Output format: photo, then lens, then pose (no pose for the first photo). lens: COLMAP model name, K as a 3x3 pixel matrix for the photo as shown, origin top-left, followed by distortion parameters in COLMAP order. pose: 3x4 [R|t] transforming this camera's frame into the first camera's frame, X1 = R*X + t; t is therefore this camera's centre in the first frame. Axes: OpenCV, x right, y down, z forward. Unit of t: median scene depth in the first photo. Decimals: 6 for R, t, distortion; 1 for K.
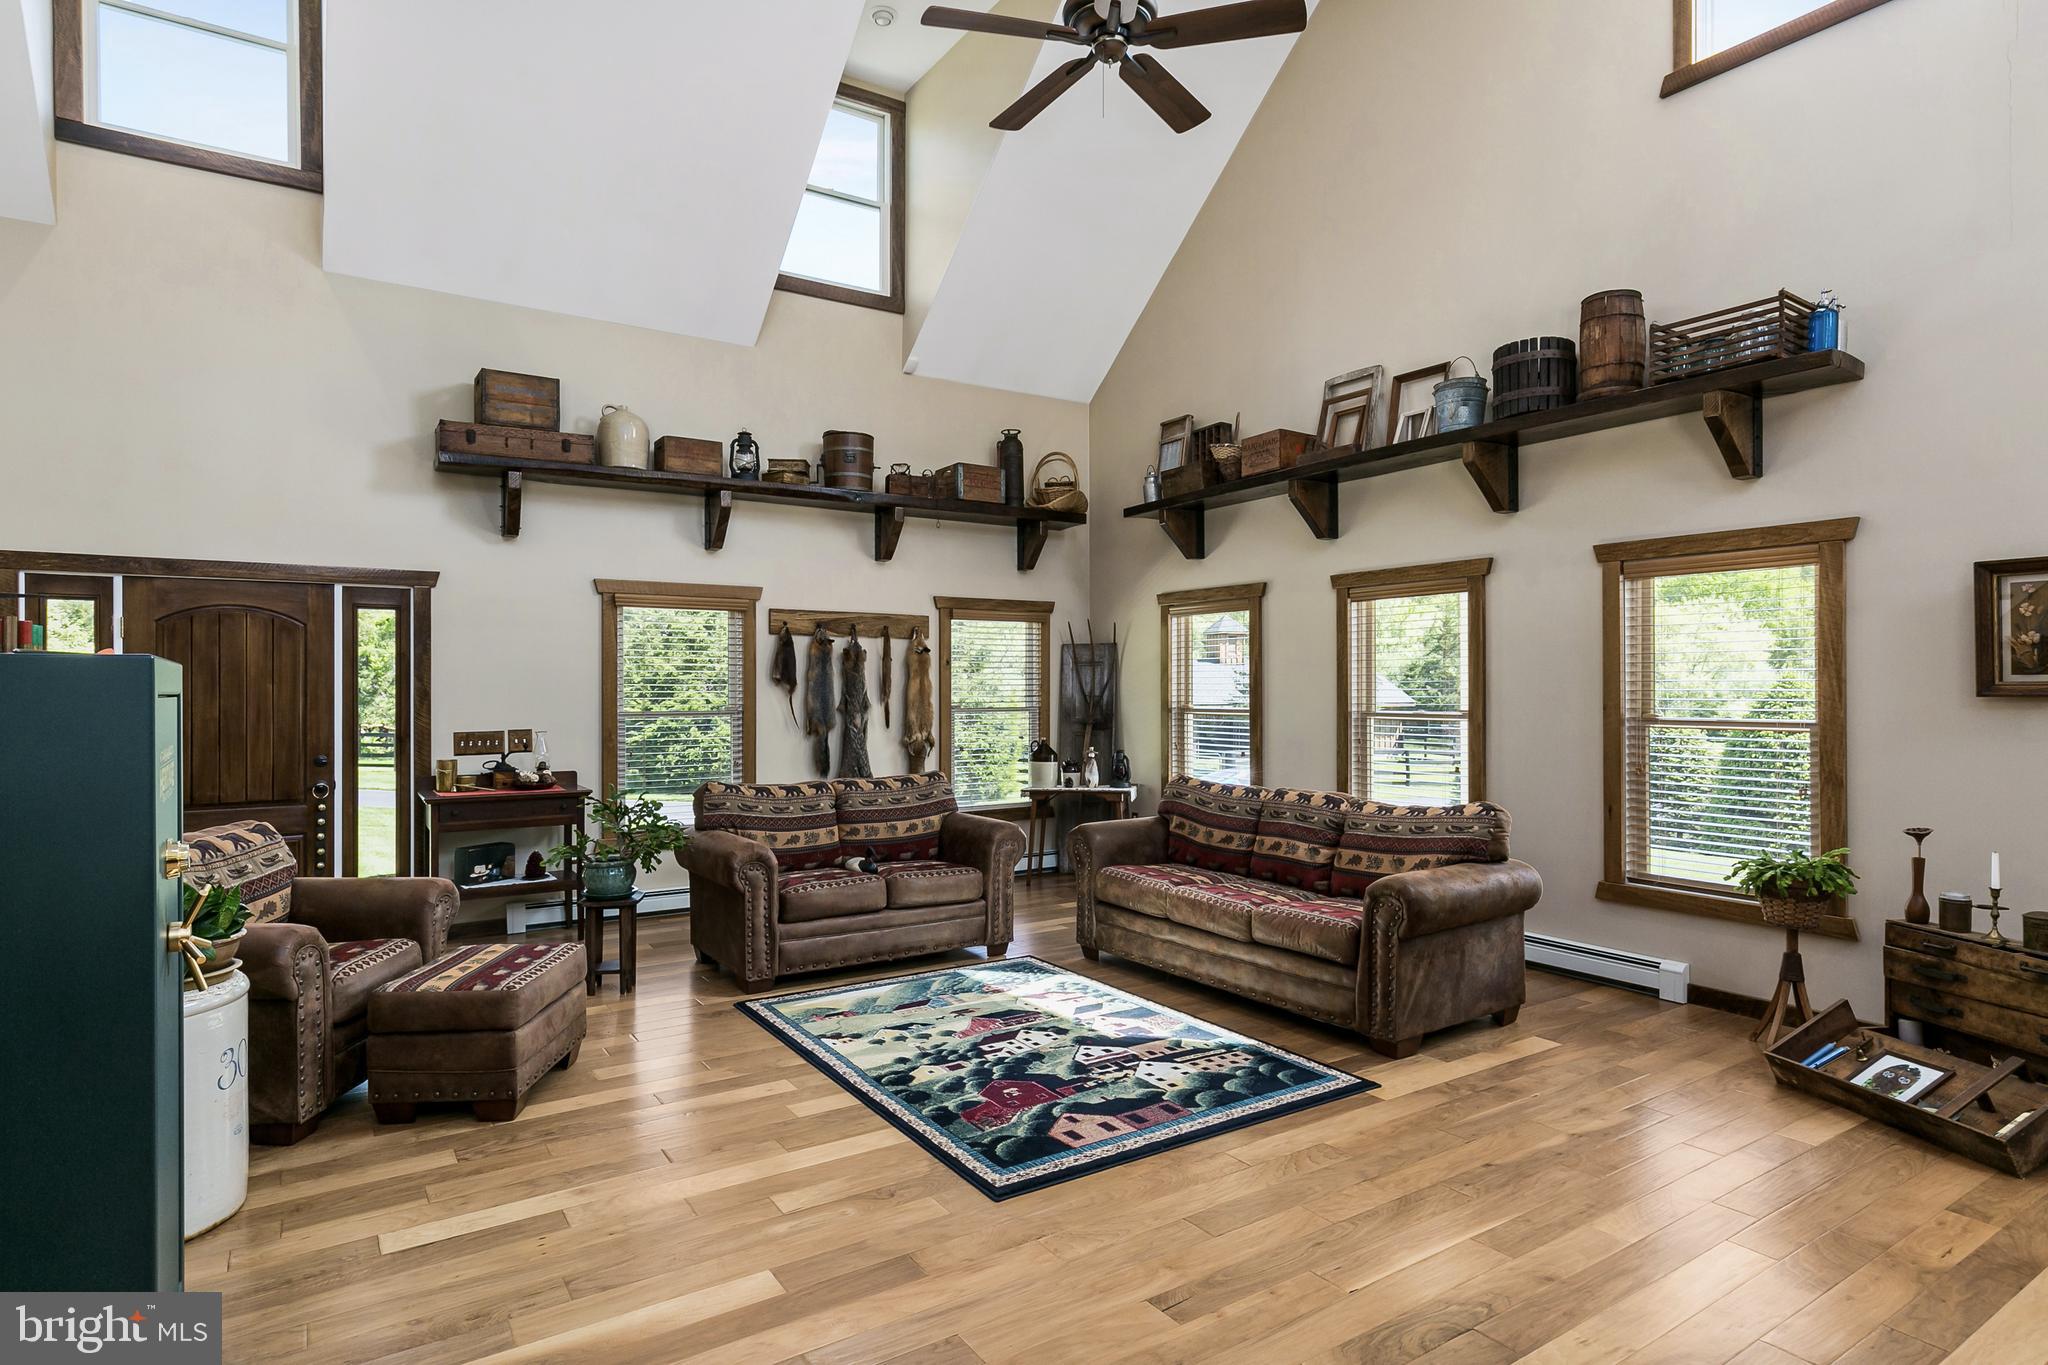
lens RADIAL K [[1100.7, 0, 1028.7], [0, 1100.7, 685.4], [0, 0, 1]] dist [0.001823, -0.000356]
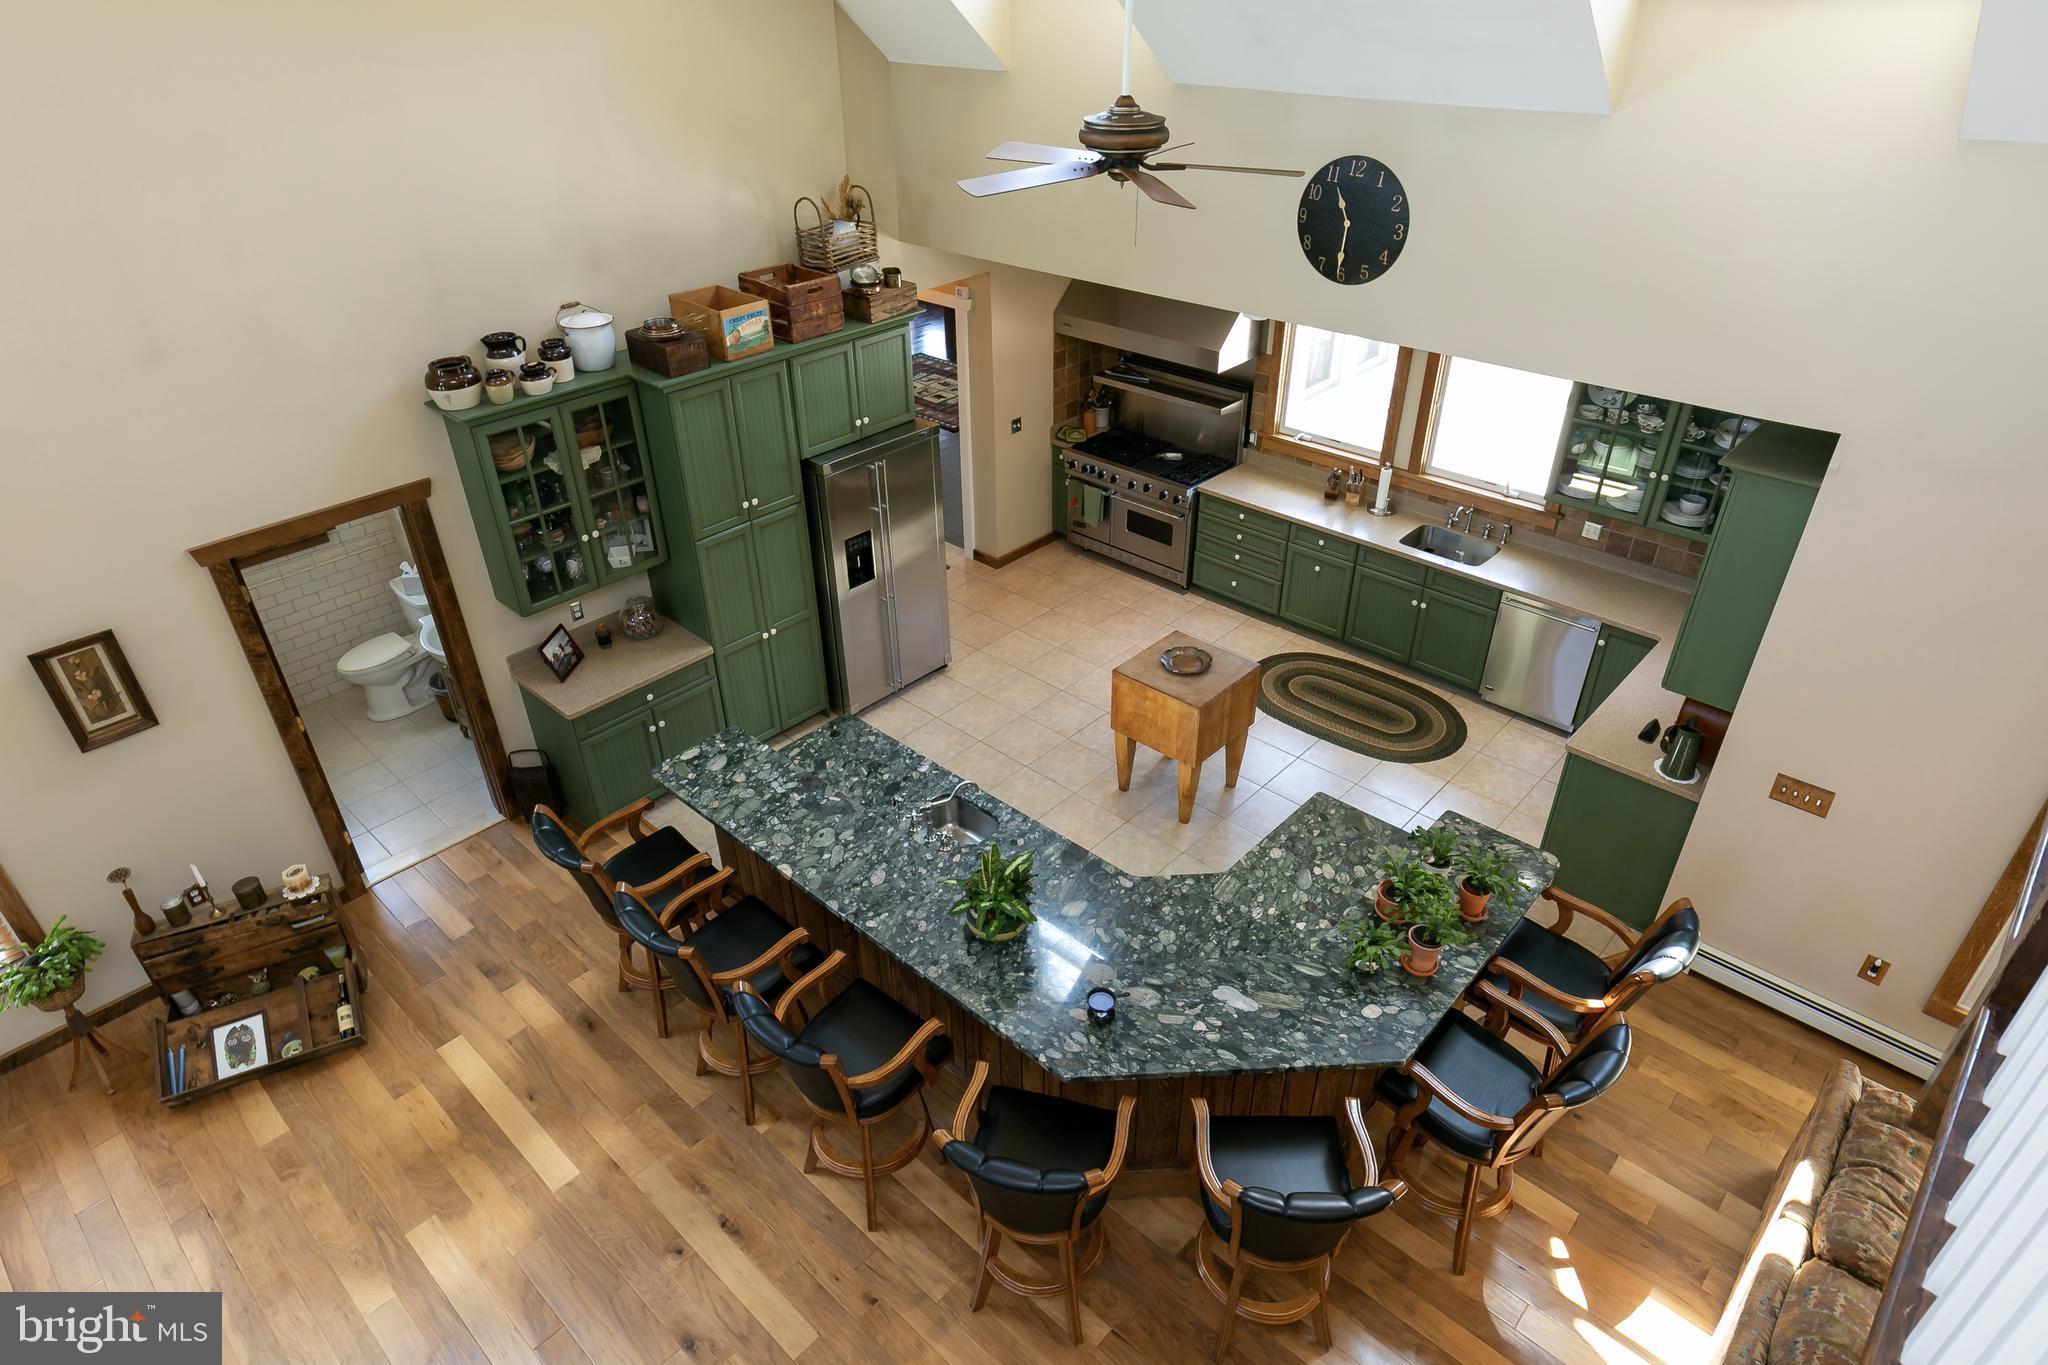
lens RADIAL K [[1180.6, 0, 1024.0], [0, 1180.6, 682.5], [0, 0, 1]] dist [-0.005361, -0.001366]
pose [[-0.240754, -0.519914, 0.819589, -0.338606], [0.011220, 0.842880, 0.537985, -0.661391], [-0.970521, 0.138718, -0.197093, 0.244513]]
